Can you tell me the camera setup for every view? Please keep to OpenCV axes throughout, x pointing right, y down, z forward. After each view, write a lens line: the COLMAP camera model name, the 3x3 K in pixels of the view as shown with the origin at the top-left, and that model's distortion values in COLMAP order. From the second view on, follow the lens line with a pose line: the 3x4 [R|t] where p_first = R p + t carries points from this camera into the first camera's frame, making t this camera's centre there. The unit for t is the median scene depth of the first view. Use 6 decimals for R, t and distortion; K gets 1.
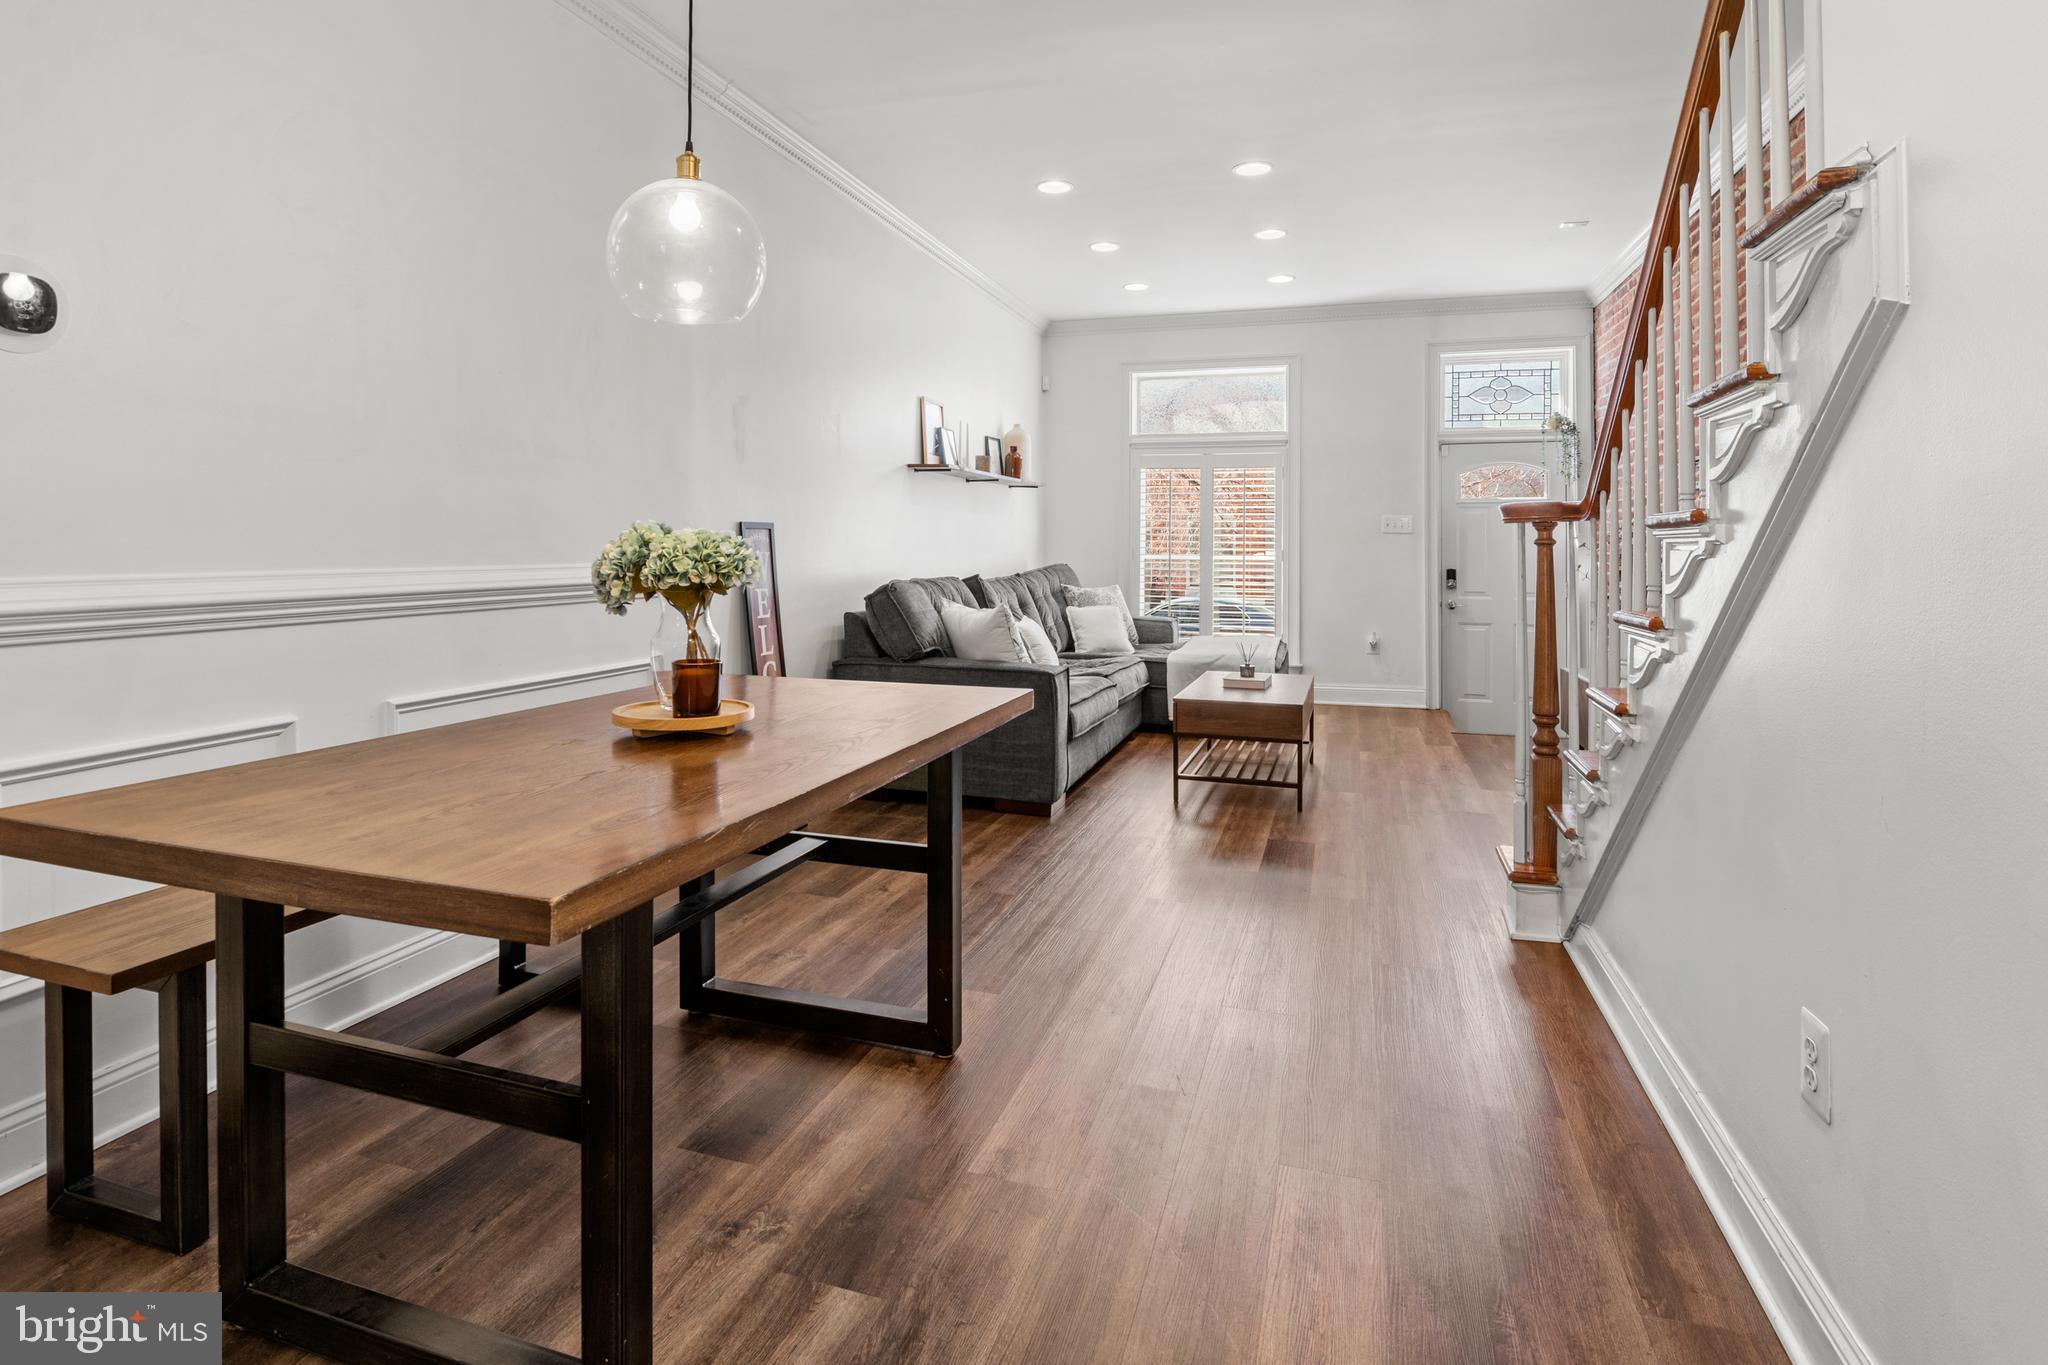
lens RADIAL K [[1042.3, 0, 1027.6], [0, 1042.3, 535.8], [0, 0, 1]] dist [-0.003131, -0.003720]
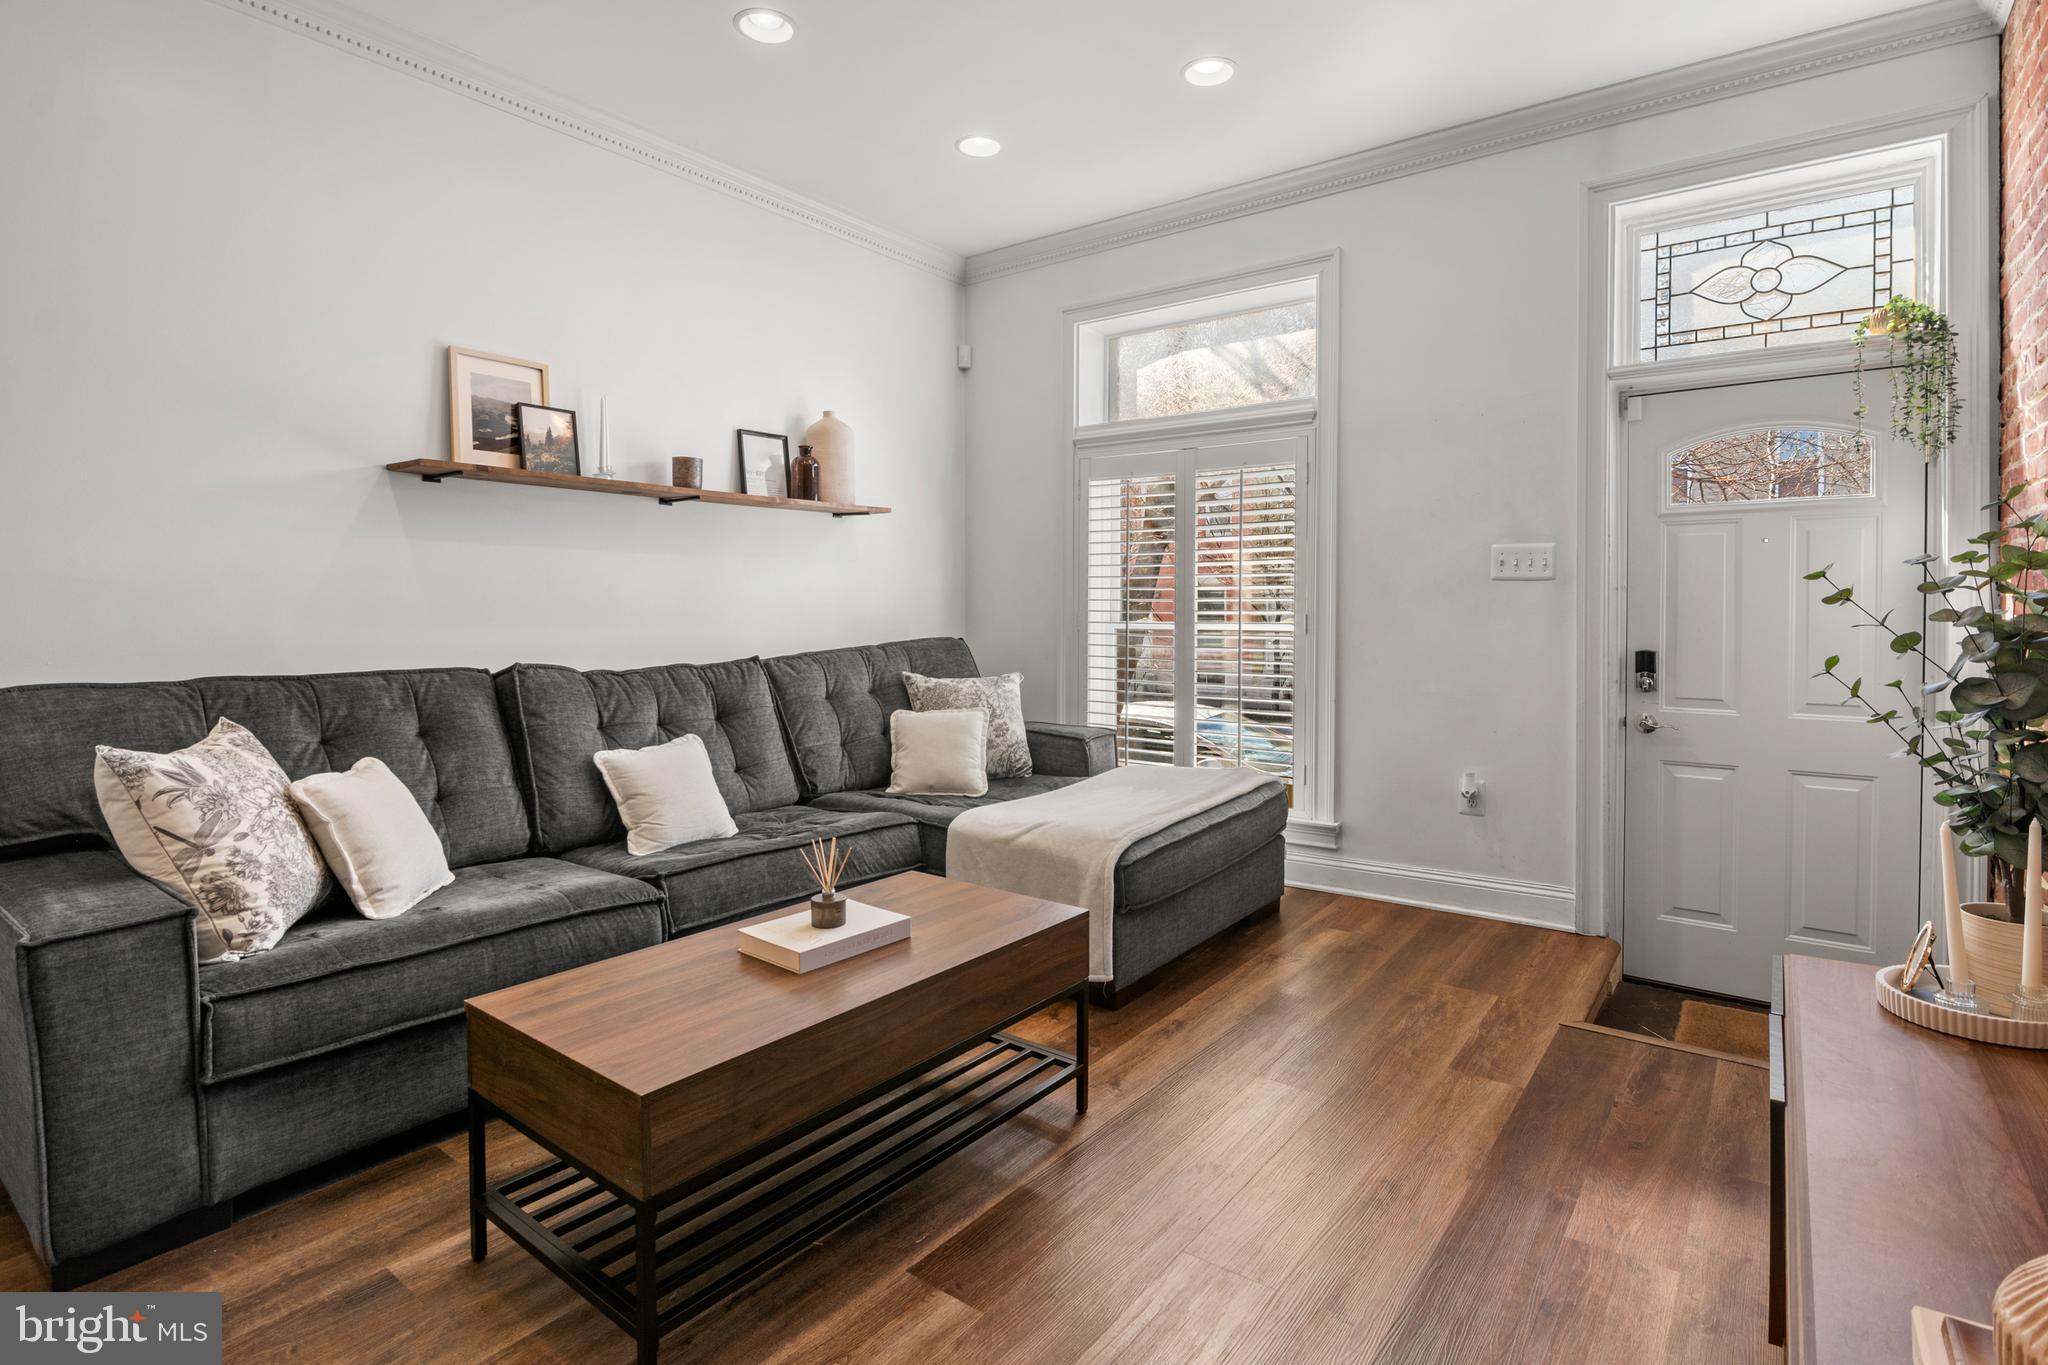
lens RADIAL K [[1042.3, 0, 1020.9], [0, 1042.3, 628.0], [0, 0, 1]] dist [-0.003131, -0.003720]
pose [[0.941445, -0.001348, -0.337164, 0.520608], [0.010861, 0.999594, 0.026331, 0.009051], [0.336992, -0.028451, 0.941078, 0.778342]]
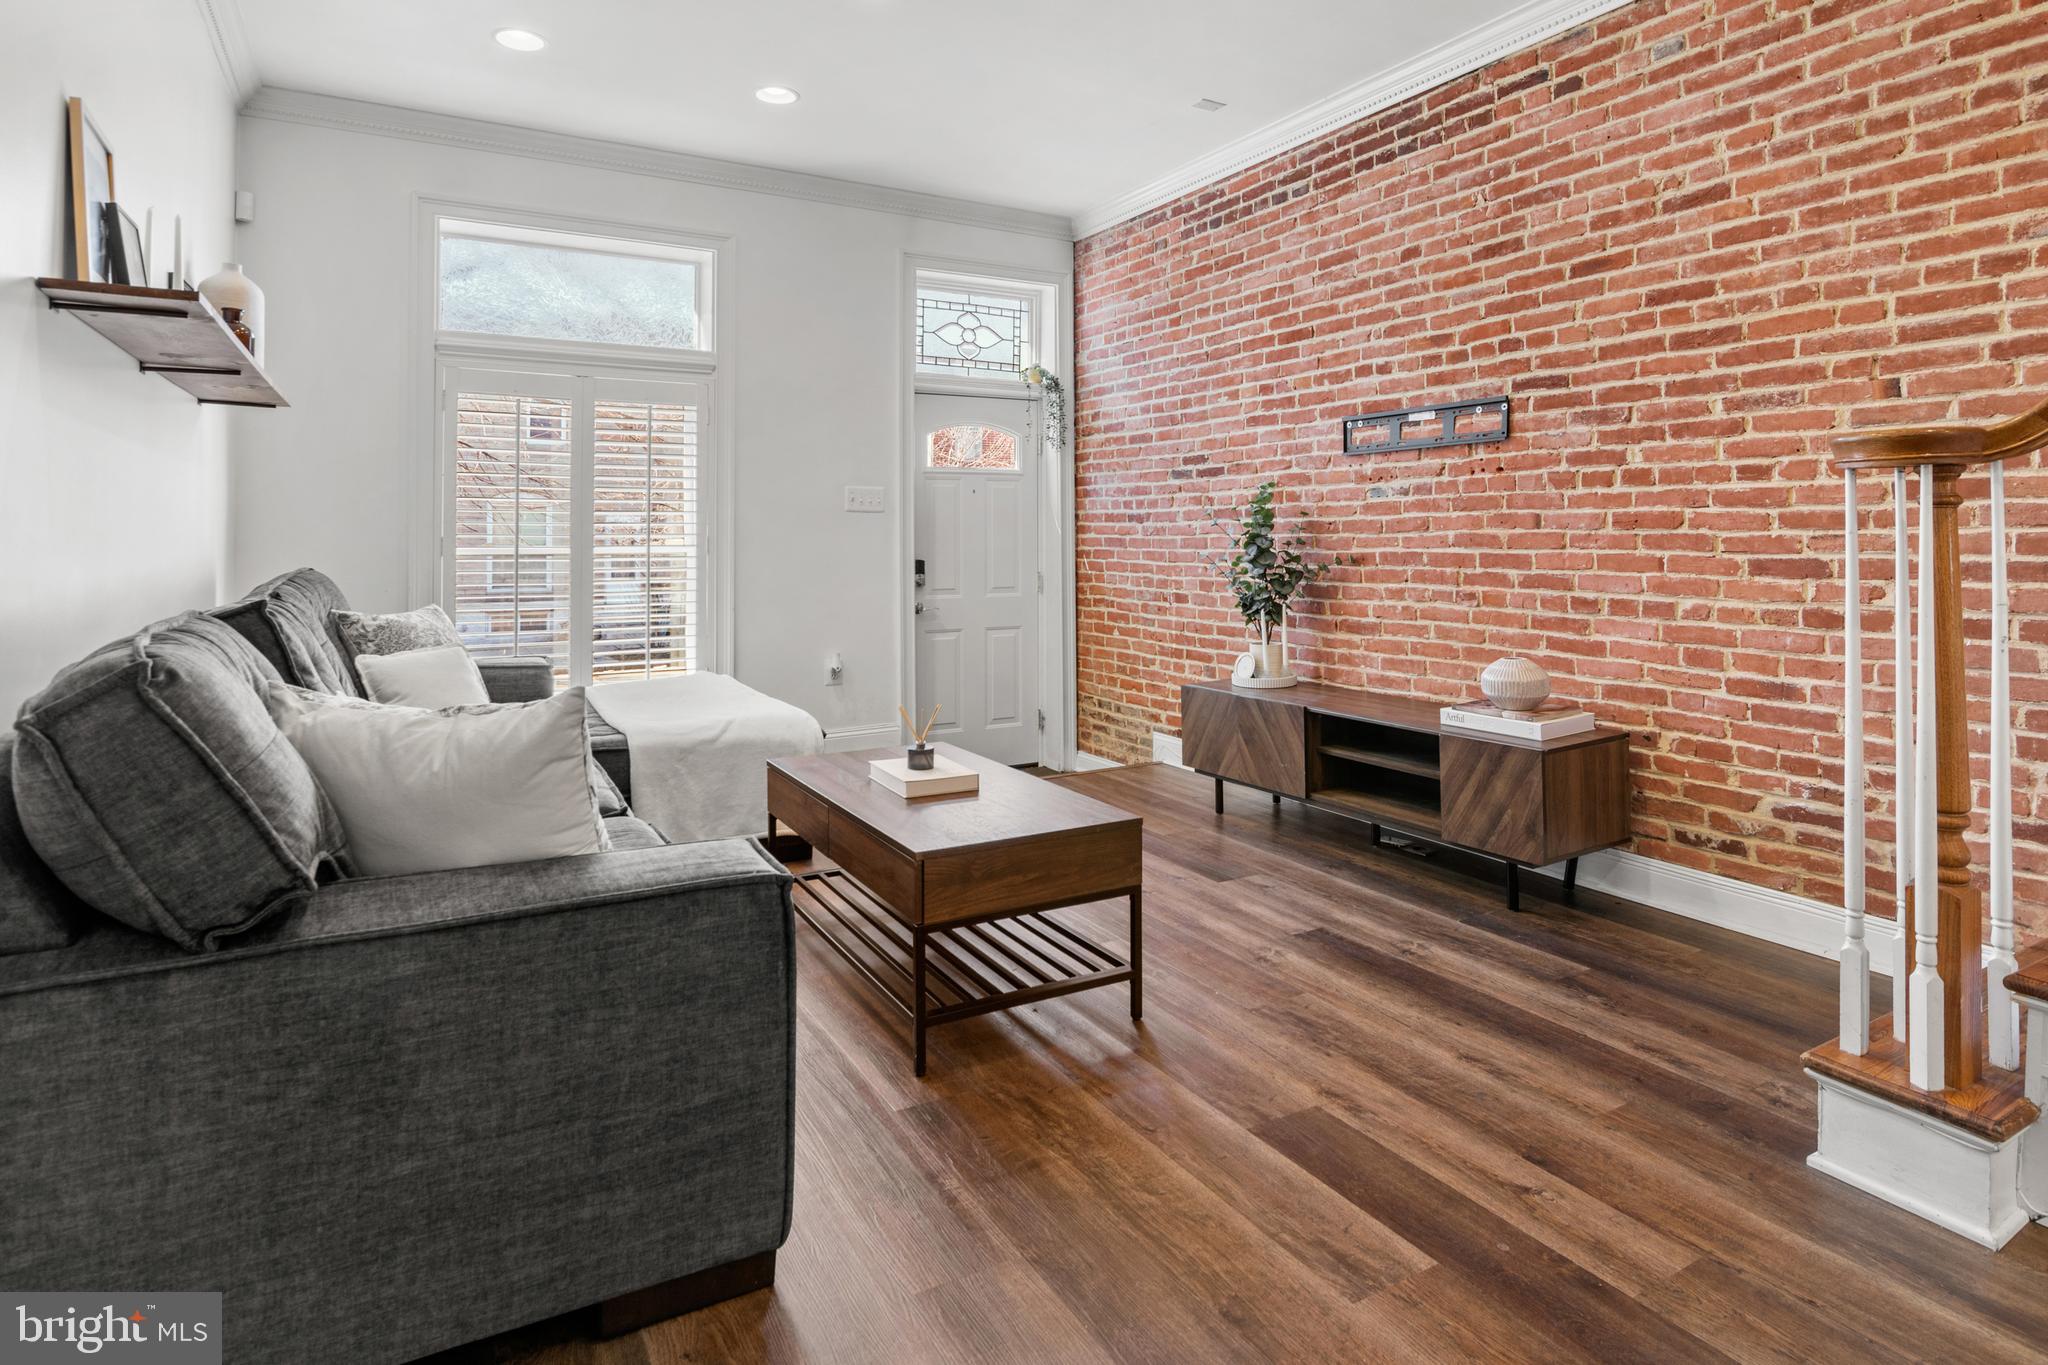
lens RADIAL K [[1087.4, 0, 1033.4], [0, 1087.4, 533.5], [0, 0, 1]] dist [0.001136, -0.006617]
pose [[0.685877, -0.005403, 0.727697, -0.192986], [0.001665, 0.999981, 0.005855, 0.014575], [-0.727715, -0.002804, 0.685874, 0.710694]]
